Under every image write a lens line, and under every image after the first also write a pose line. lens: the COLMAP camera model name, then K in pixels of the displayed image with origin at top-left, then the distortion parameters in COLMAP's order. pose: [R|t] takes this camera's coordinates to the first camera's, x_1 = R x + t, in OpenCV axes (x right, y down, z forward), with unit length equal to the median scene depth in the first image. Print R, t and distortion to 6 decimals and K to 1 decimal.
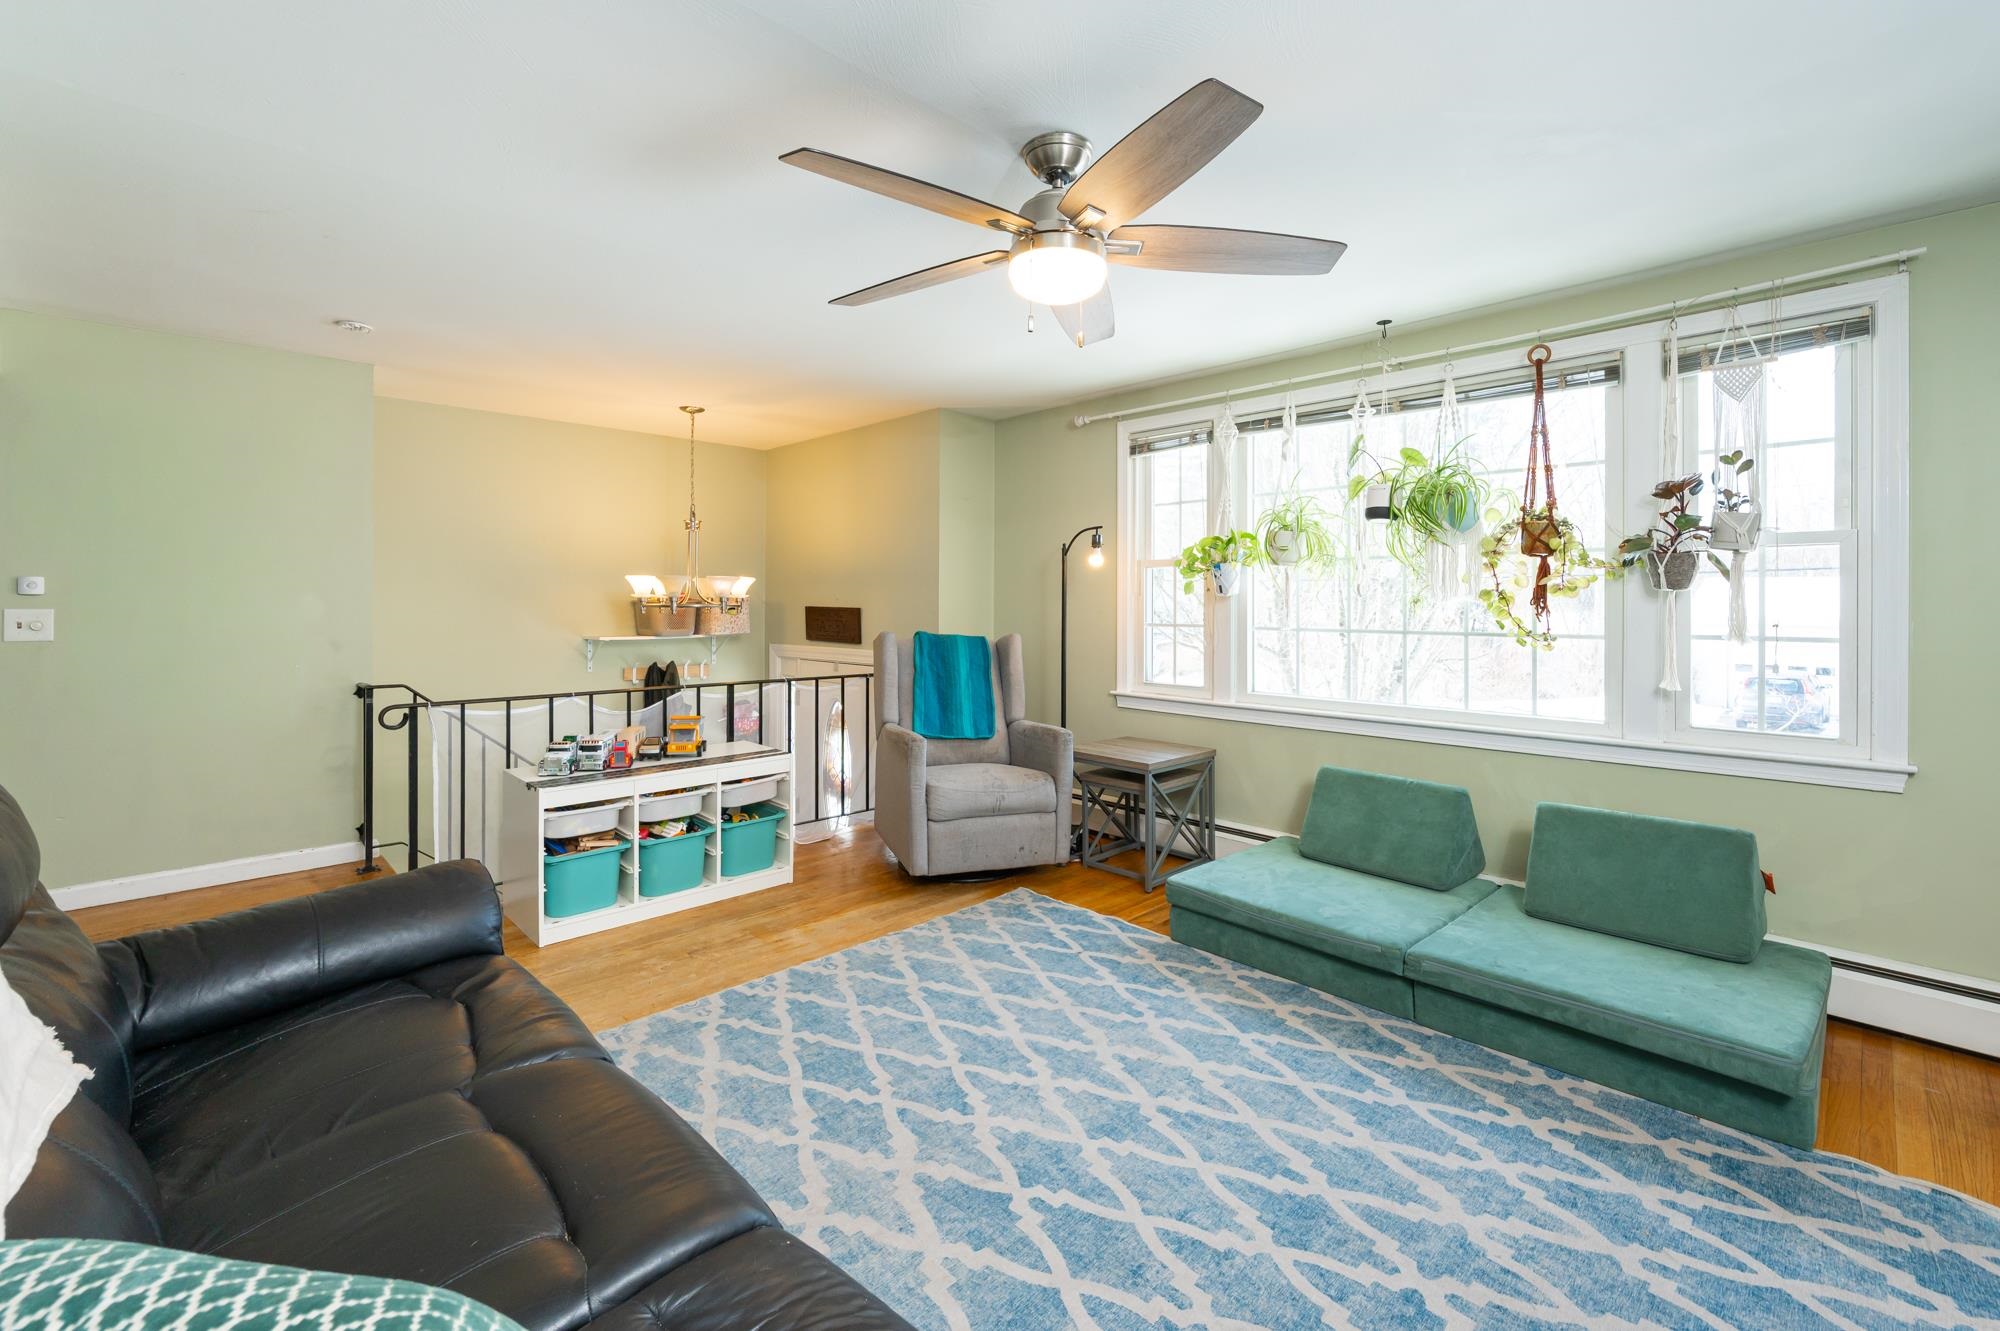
lens RADIAL K [[830.8, 0, 1011.3], [0, 830.8, 596.9], [0, 0, 1]] dist [0.000818, -0.001173]
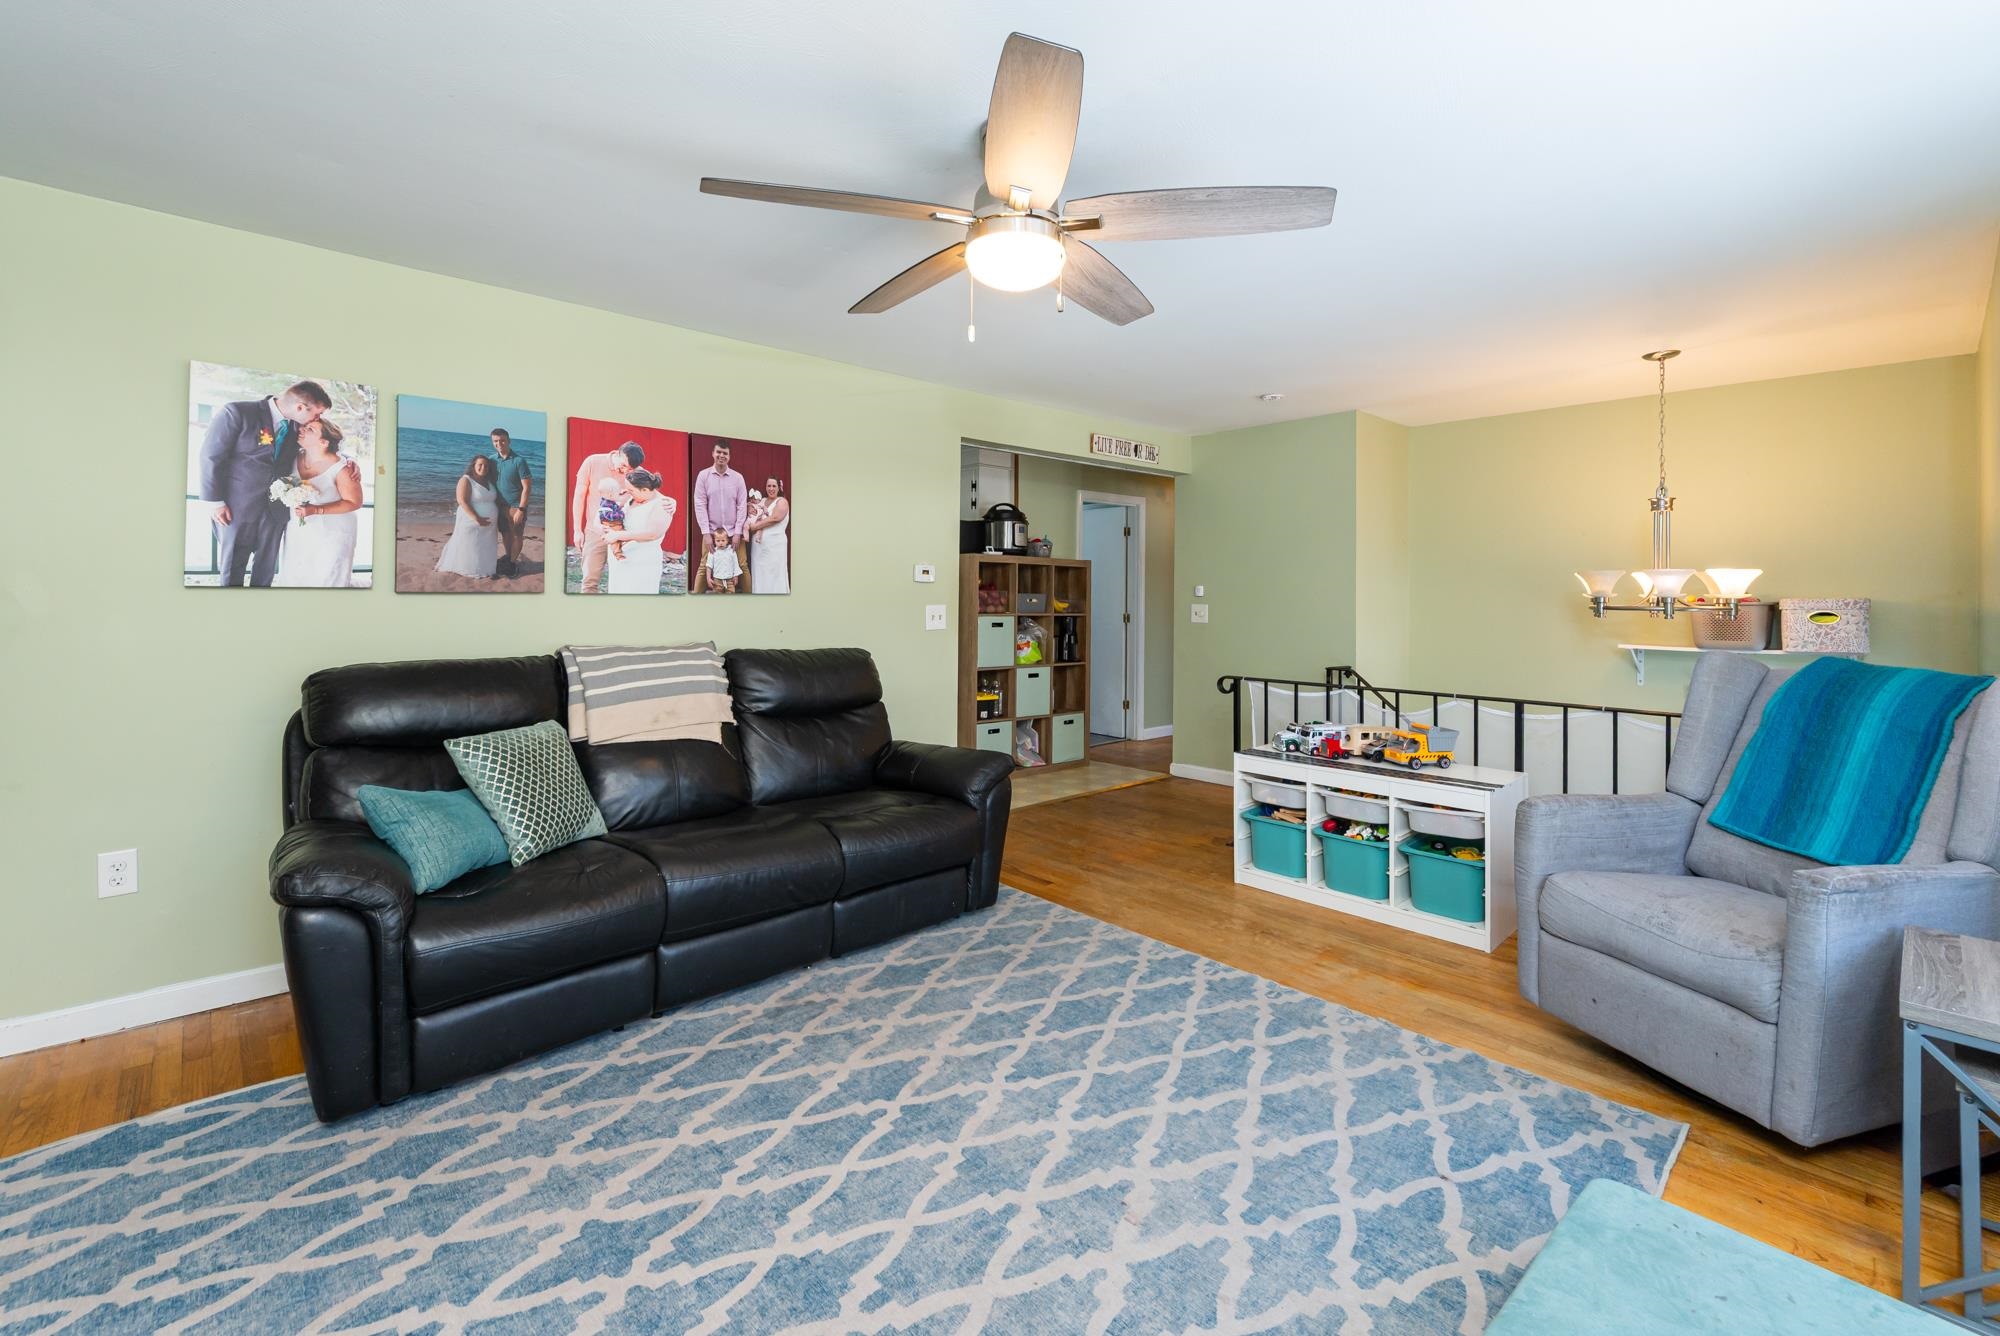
lens RADIAL K [[854.4, 0, 999.7], [0, 854.4, 589.7], [0, 0, 1]] dist [-0.012446, 0.000463]
pose [[-0.011932, -0.013569, -0.999837, 0.861099], [-0.003132, 0.999904, -0.013533, 0.011652], [0.999924, 0.002970, -0.011974, 0.830068]]
